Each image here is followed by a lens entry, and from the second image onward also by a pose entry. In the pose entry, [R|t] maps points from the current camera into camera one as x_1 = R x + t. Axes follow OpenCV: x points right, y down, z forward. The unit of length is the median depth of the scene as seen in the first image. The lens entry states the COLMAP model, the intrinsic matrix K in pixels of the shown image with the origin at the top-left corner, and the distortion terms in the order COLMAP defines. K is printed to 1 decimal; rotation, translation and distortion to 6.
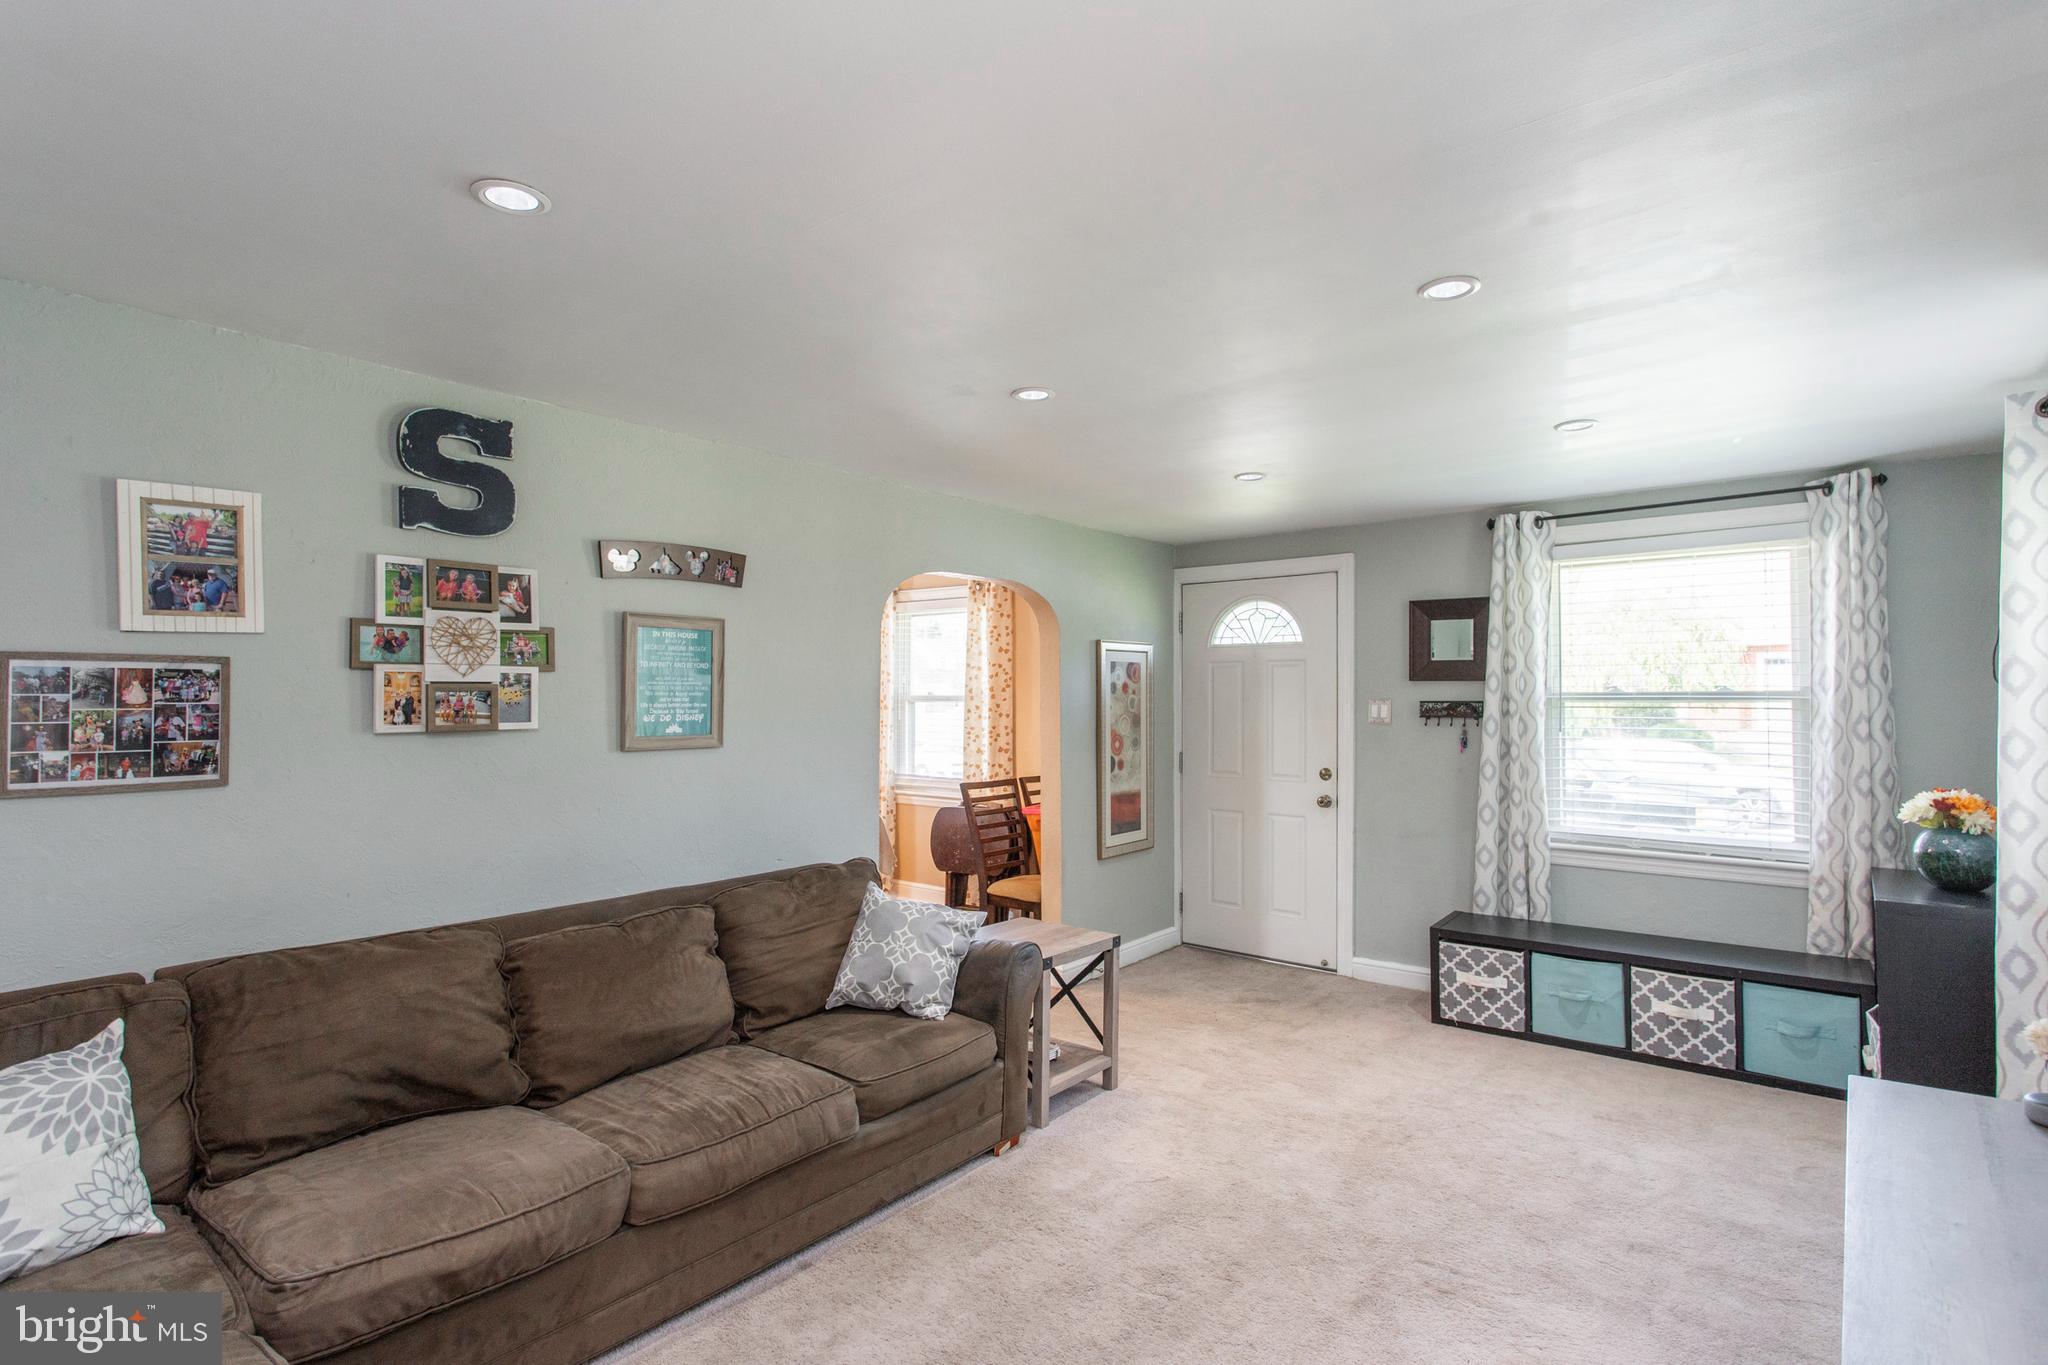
lens RADIAL K [[976.7, 0, 1028.7], [0, 976.7, 693.0], [0, 0, 1]] dist [0.000799, 0.001495]
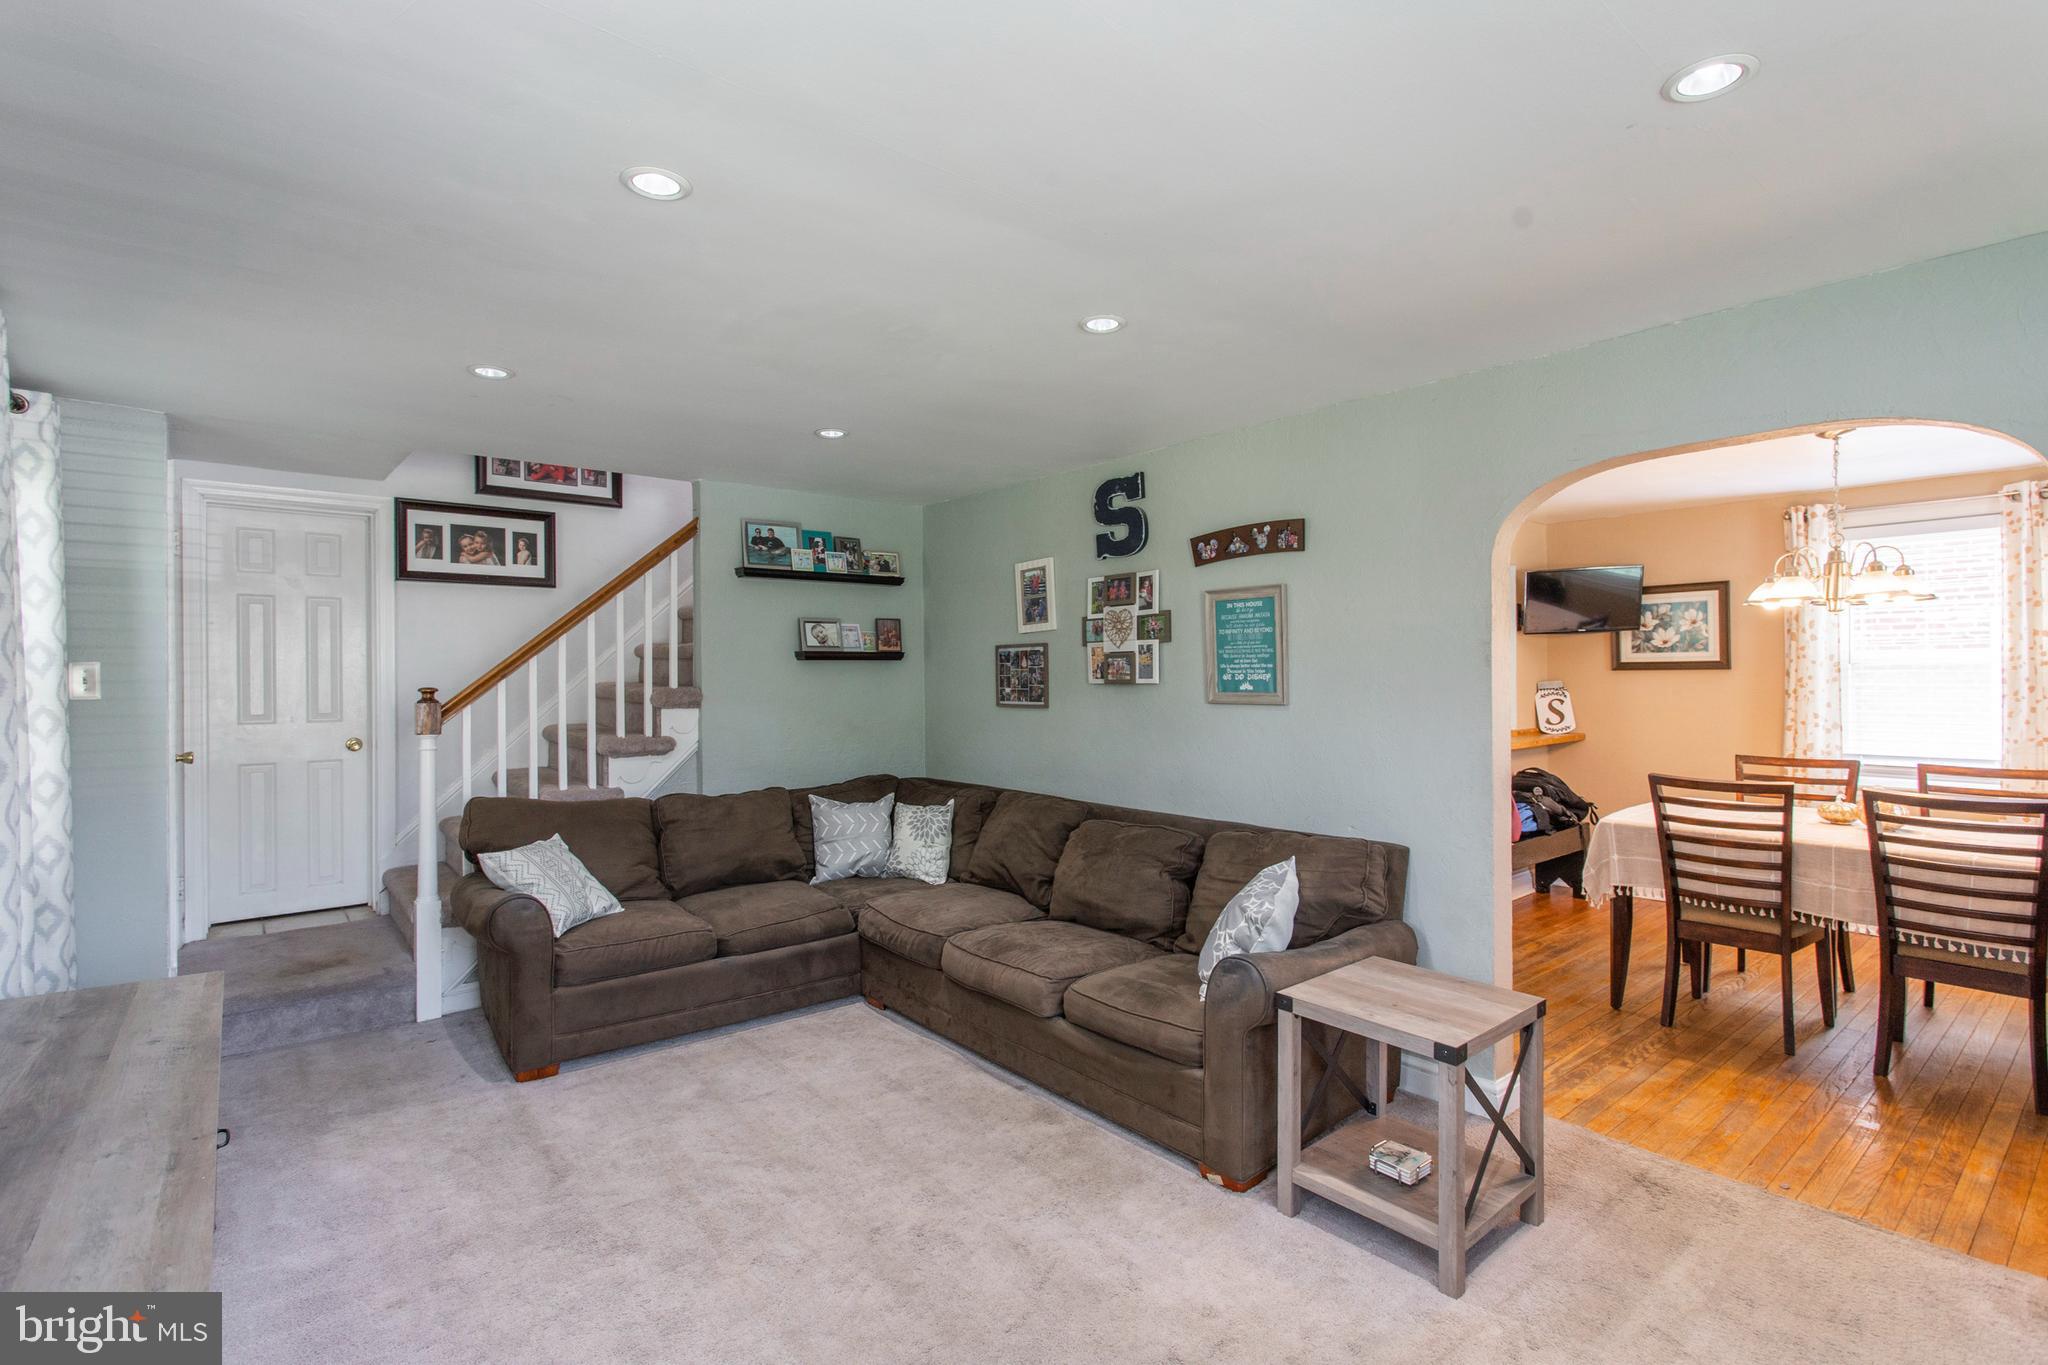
lens RADIAL K [[976.7, 0, 1018.9], [0, 976.7, 674.2], [0, 0, 1]] dist [0.000799, 0.001495]
pose [[-0.190862, 0.002274, -0.981614, 0.939392], [0.013869, 0.999904, -0.000380, 0.021762], [0.981519, -0.013687, -0.190875, 1.103311]]
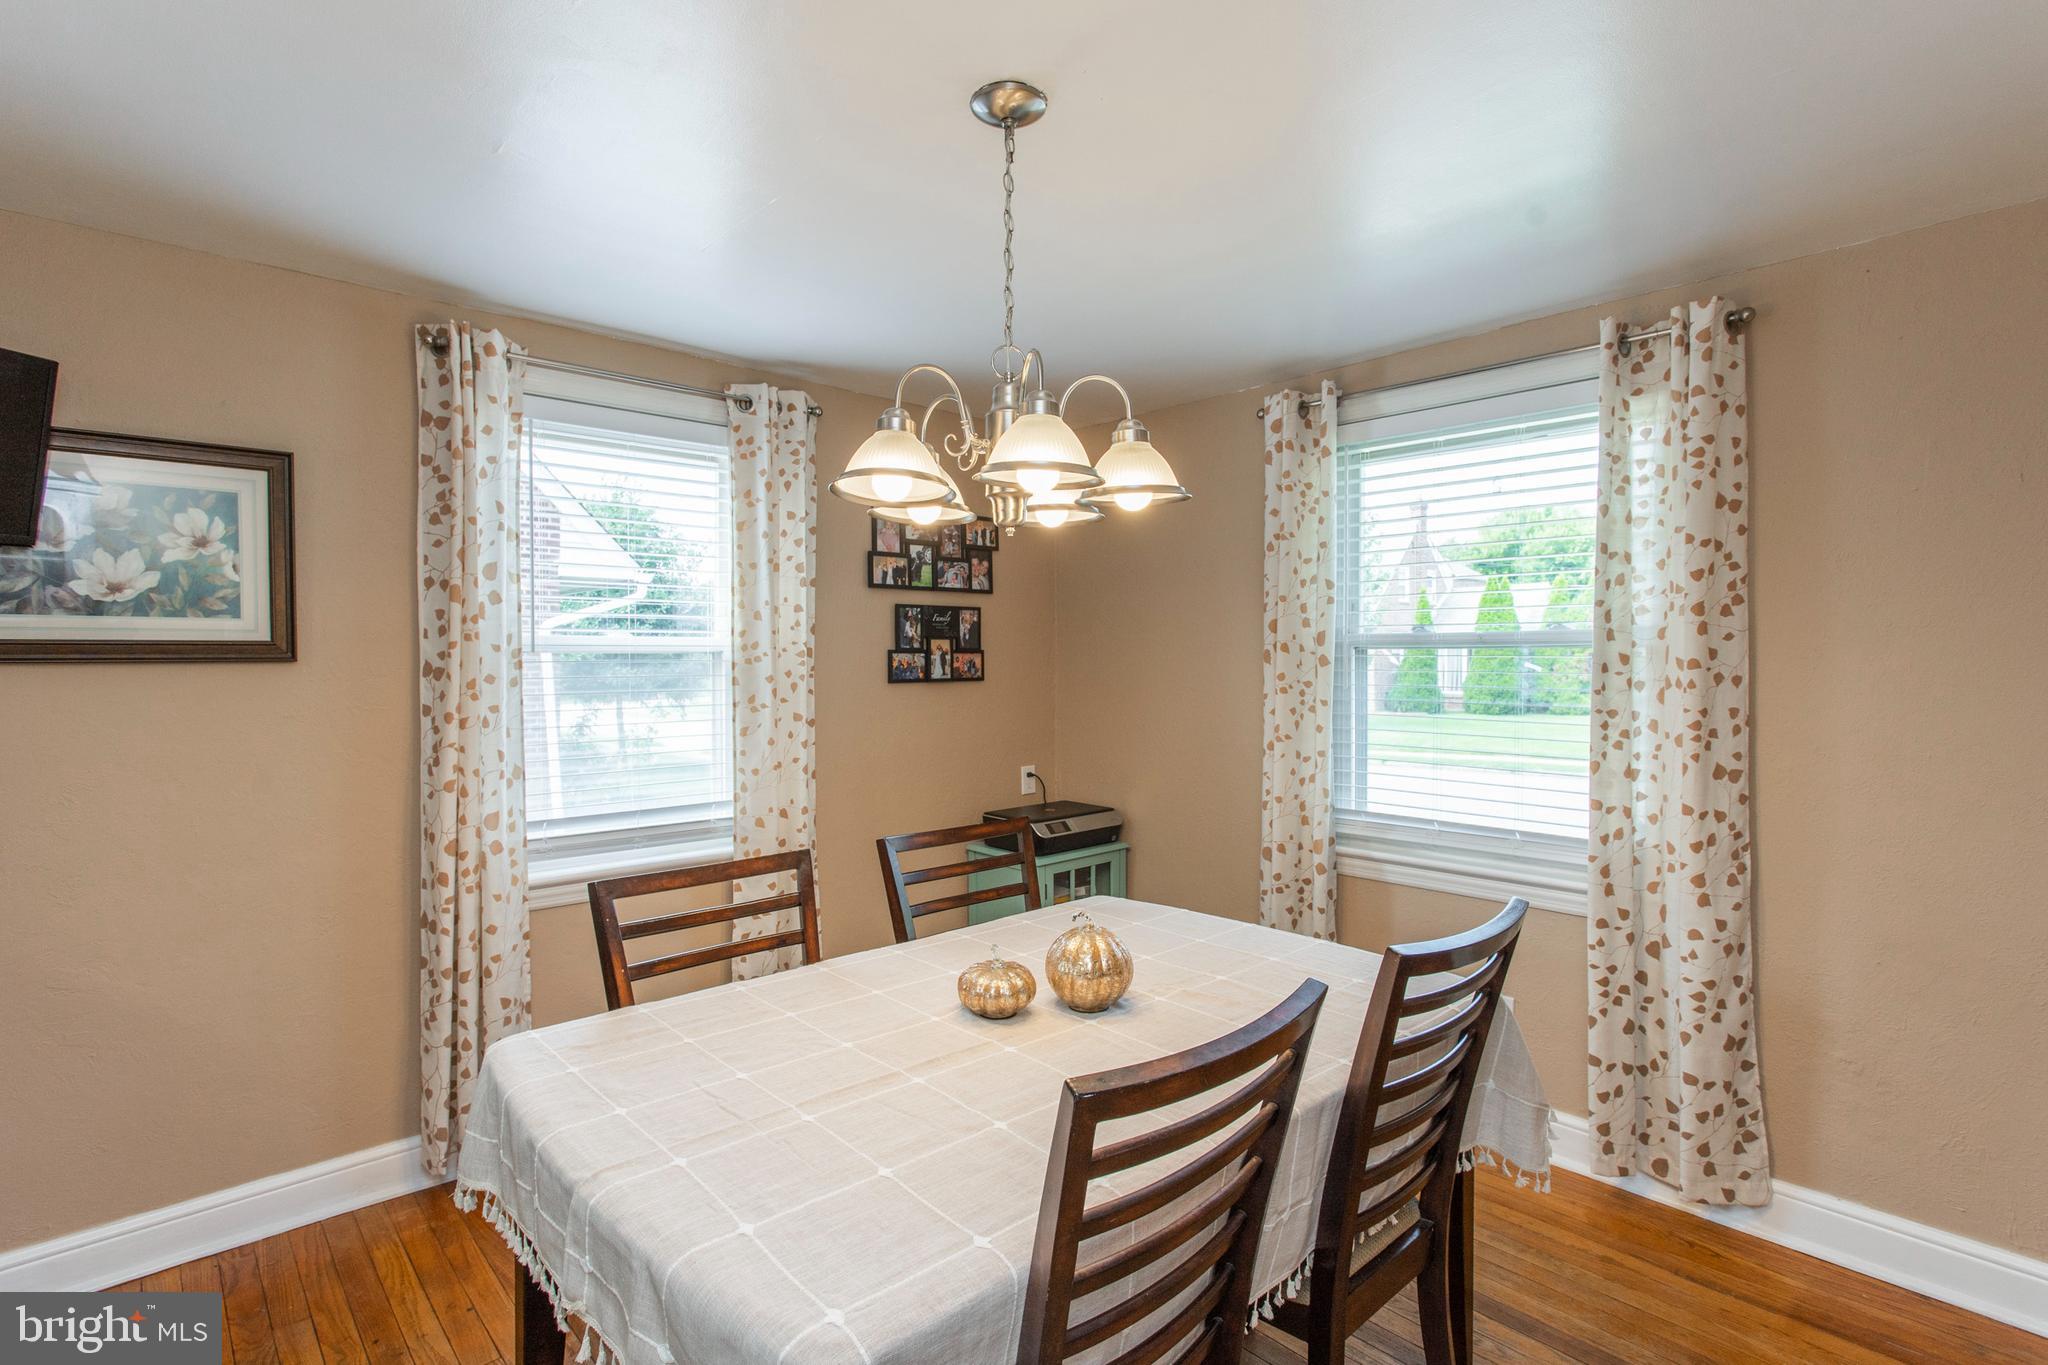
lens RADIAL K [[976.7, 0, 1022.5], [0, 976.7, 674.4], [0, 0, 1]] dist [0.000799, 0.001495]
pose [[0.987946, -0.002513, -0.154781, -0.550466], [0.005441, 0.999814, 0.018497, 0.029904], [0.154706, -0.019116, 0.987776, 1.405822]]
